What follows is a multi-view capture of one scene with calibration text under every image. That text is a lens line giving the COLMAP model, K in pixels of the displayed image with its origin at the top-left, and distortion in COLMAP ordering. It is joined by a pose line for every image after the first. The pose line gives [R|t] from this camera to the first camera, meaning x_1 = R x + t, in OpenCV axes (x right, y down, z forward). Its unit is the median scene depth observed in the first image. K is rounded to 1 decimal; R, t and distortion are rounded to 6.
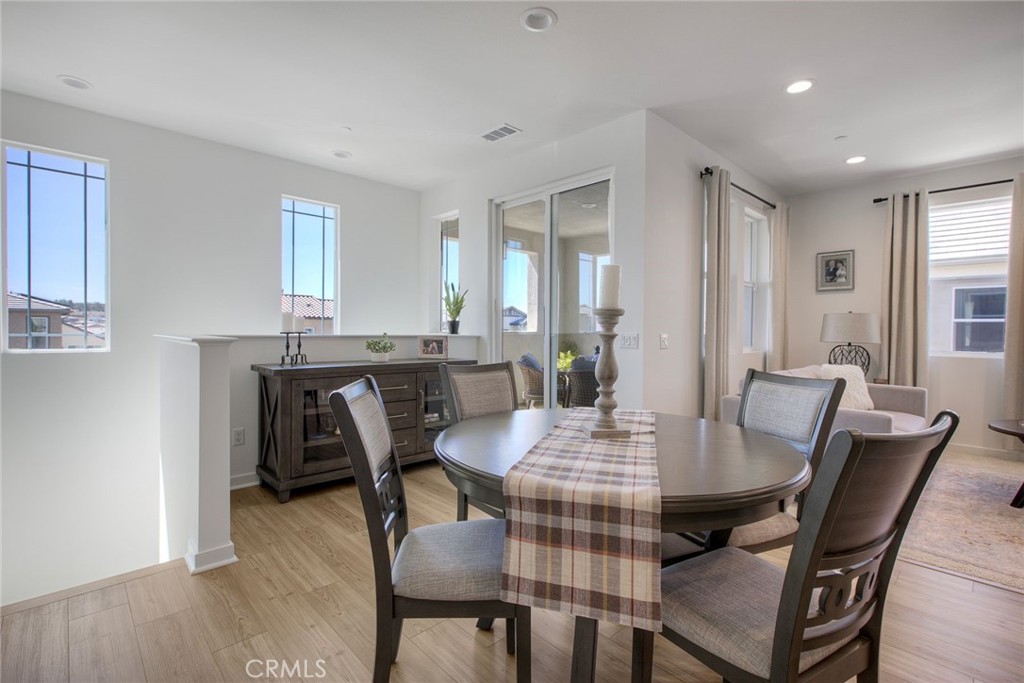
lens RADIAL K [[473.2, 0, 516.5], [0, 473.2, 336.7], [0, 0, 1]] dist [-0.005924, 0.003830]
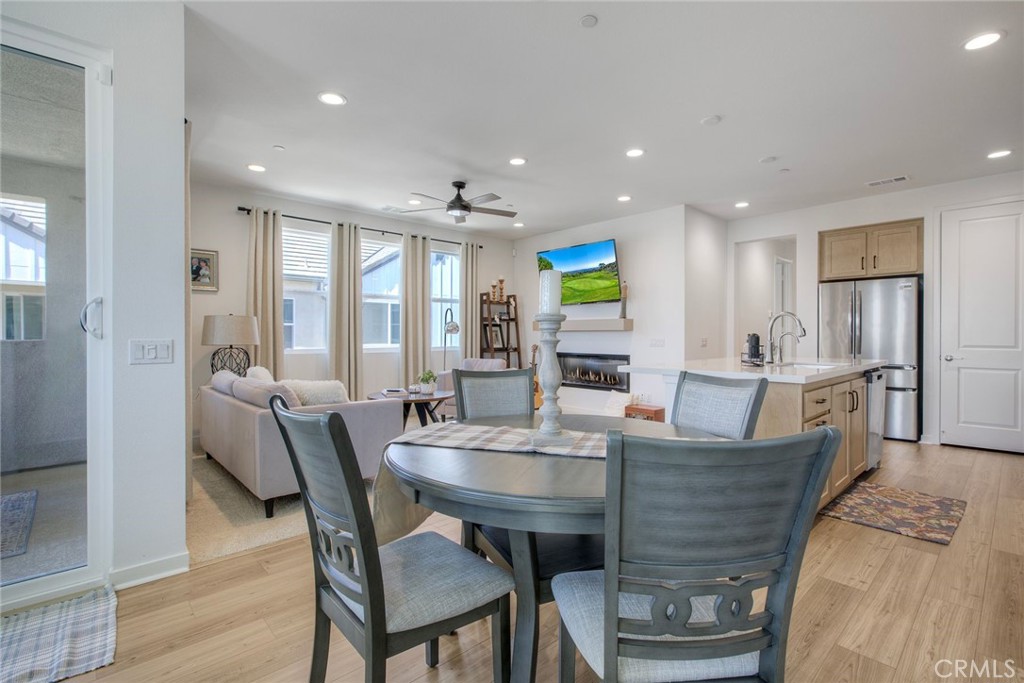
lens RADIAL K [[473.2, 0, 519.8], [0, 473.2, 336.9], [0, 0, 1]] dist [-0.005924, 0.003830]
pose [[0.020581, -0.012775, 0.999707, -0.270833], [0.012837, 0.999839, 0.012513, -0.008756], [-0.999706, 0.012576, 0.020741, 0.354121]]
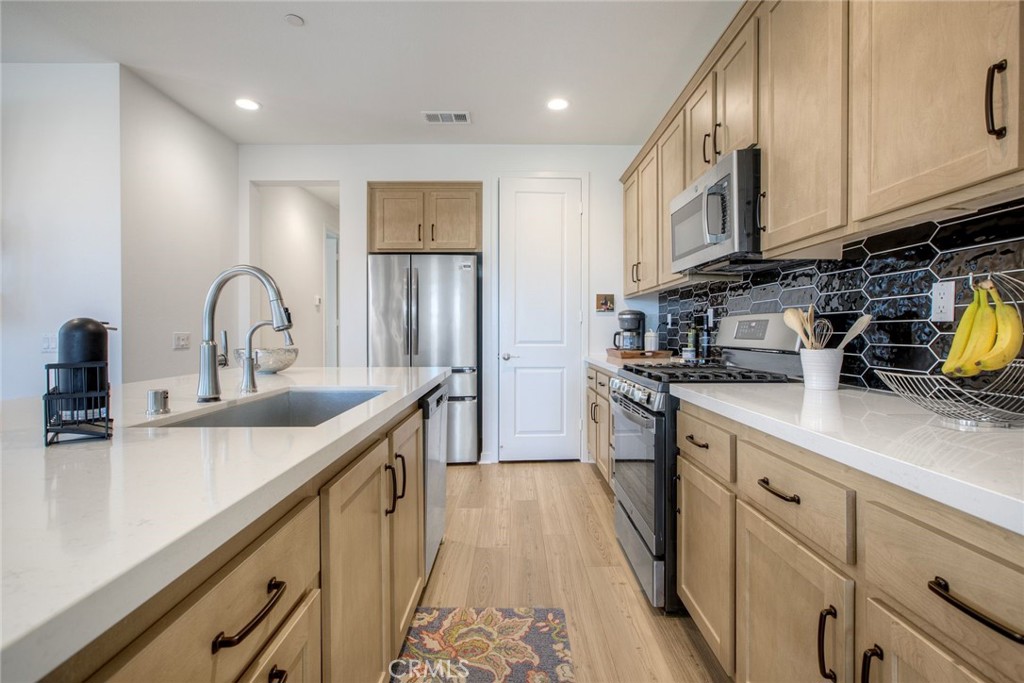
lens RADIAL K [[473.2, 0, 515.7], [0, 473.2, 334.4], [0, 0, 1]] dist [-0.005924, 0.003830]
pose [[-0.716729, -0.014213, 0.697207, 0.153090], [0.003717, 0.999700, 0.024201, 0.001495], [-0.697342, 0.019937, -0.716461, 0.051793]]
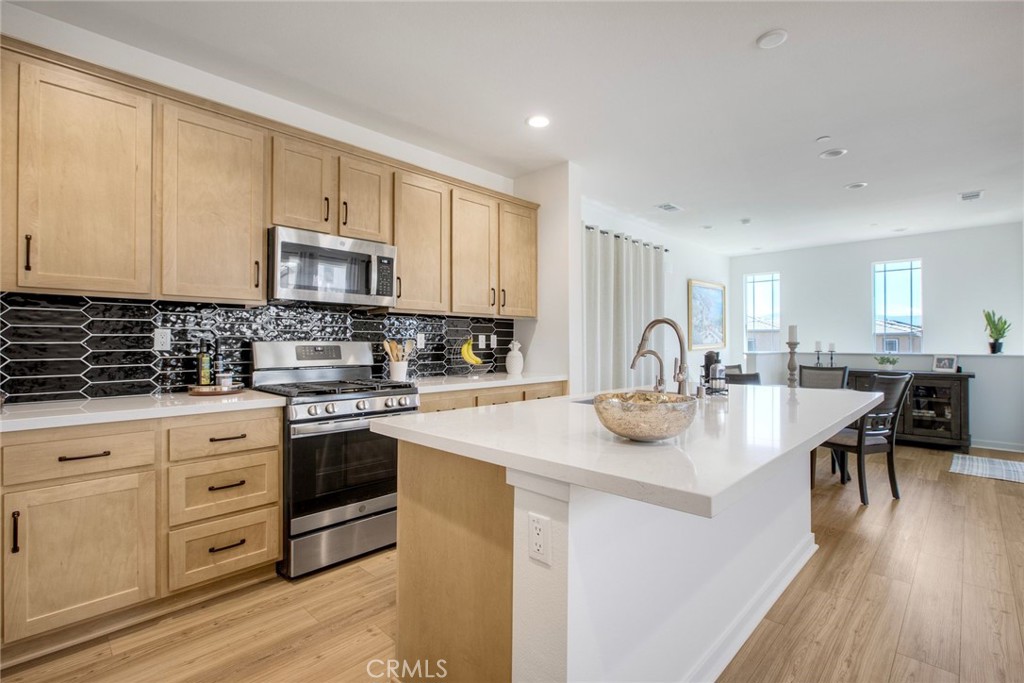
lens RADIAL K [[473.2, 0, 512.8], [0, 473.2, 337.9], [0, 0, 1]] dist [-0.005924, 0.003830]
pose [[0.020064, -0.024447, -0.999500, 0.918202], [-0.013569, 0.999602, -0.024722, 0.000275], [0.999707, 0.014058, 0.019725, -0.189155]]
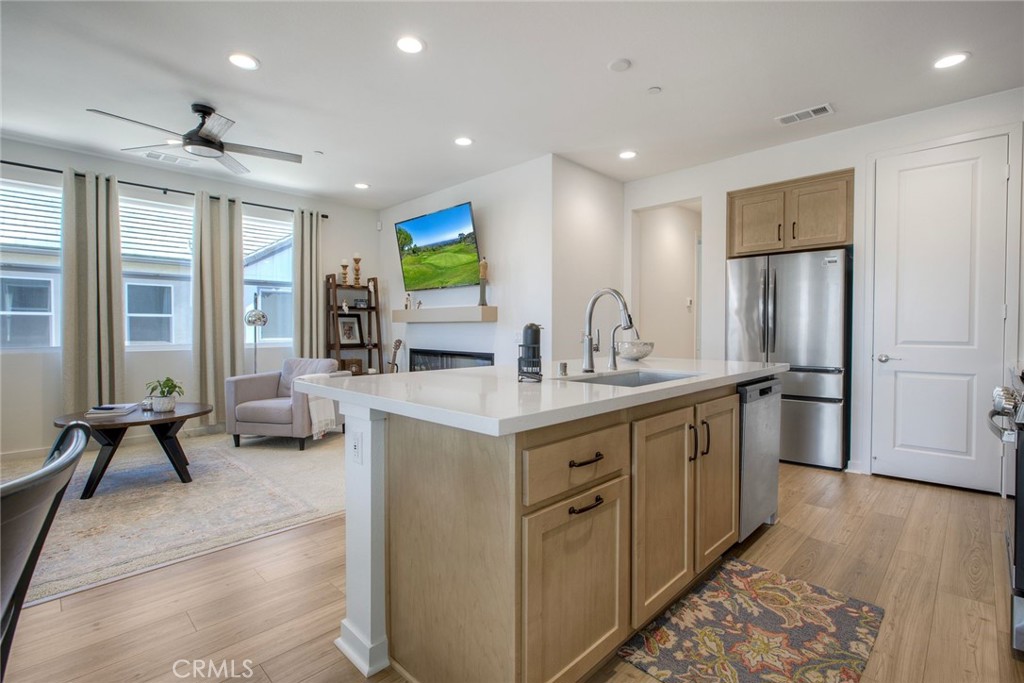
lens RADIAL K [[473.2, 0, 519.5], [0, 473.2, 337.4], [0, 0, 1]] dist [-0.005924, 0.003830]
pose [[-0.024373, -0.027846, 0.999315, 0.020861], [0.012785, 0.999522, 0.028163, -0.000558], [-0.999621, 0.013463, -0.024005, 0.056286]]
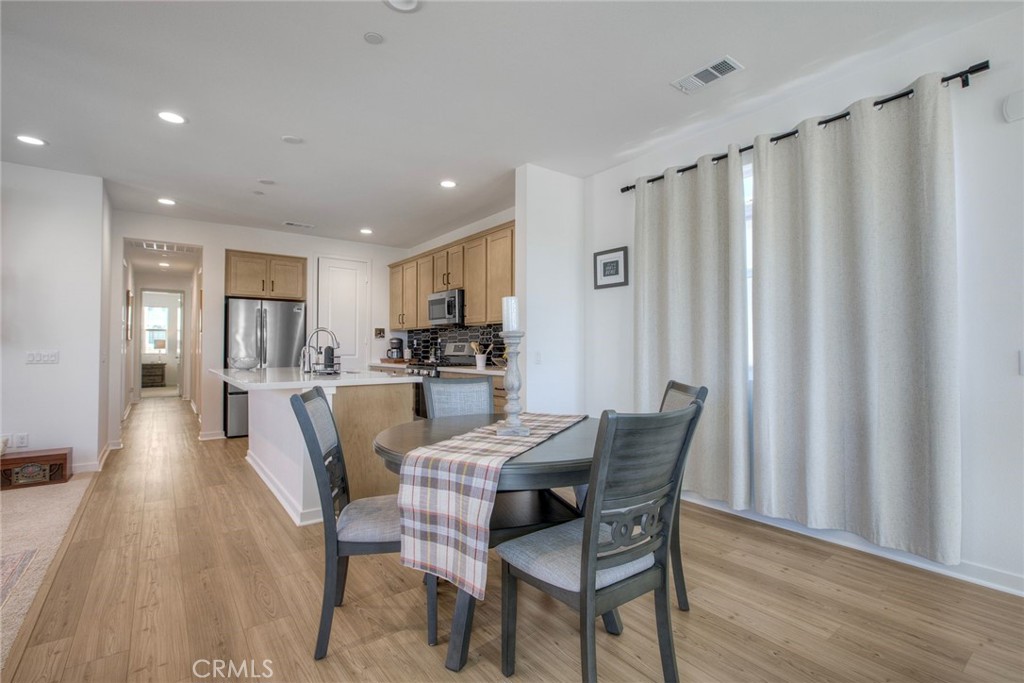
lens RADIAL K [[473.2, 0, 523.9], [0, 473.2, 334.7], [0, 0, 1]] dist [-0.005924, 0.003830]
pose [[-0.993963, -0.007261, 0.109476, 0.007473], [-0.008695, 0.999883, -0.012623, -0.012444], [-0.109371, -0.013498, -0.993909, 0.765604]]
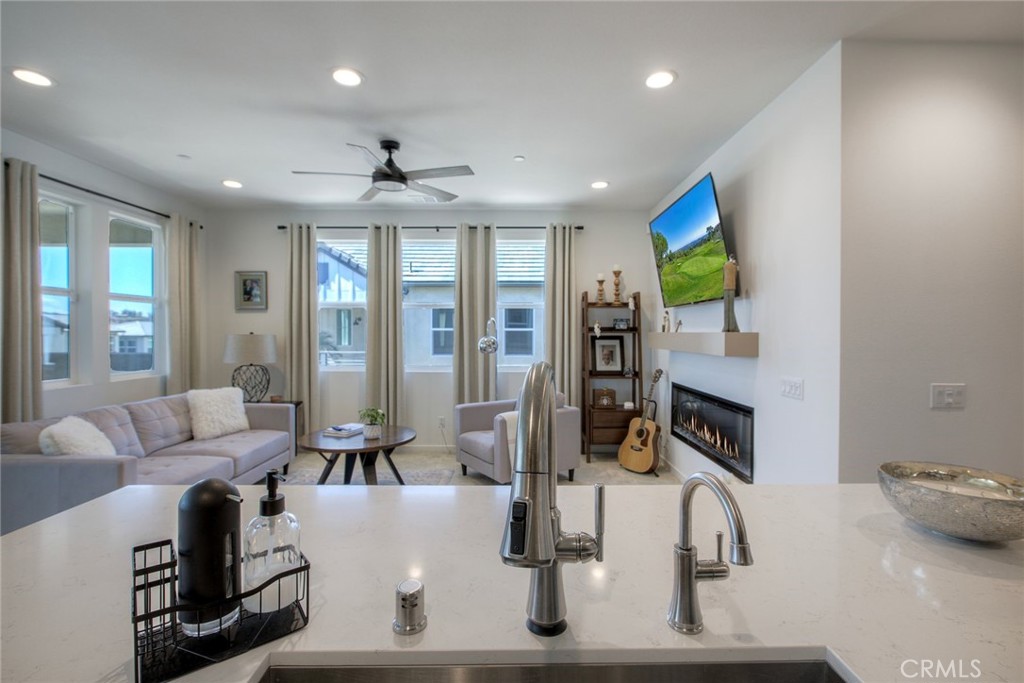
lens RADIAL K [[473.2, 0, 511.8], [0, 473.2, 336.6], [0, 0, 1]] dist [-0.005924, 0.003830]
pose [[0.697878, -0.012047, 0.716115, 0.352902], [0.013488, 0.999902, 0.003677, -0.038001], [-0.716090, 0.007092, 0.697972, -0.112383]]
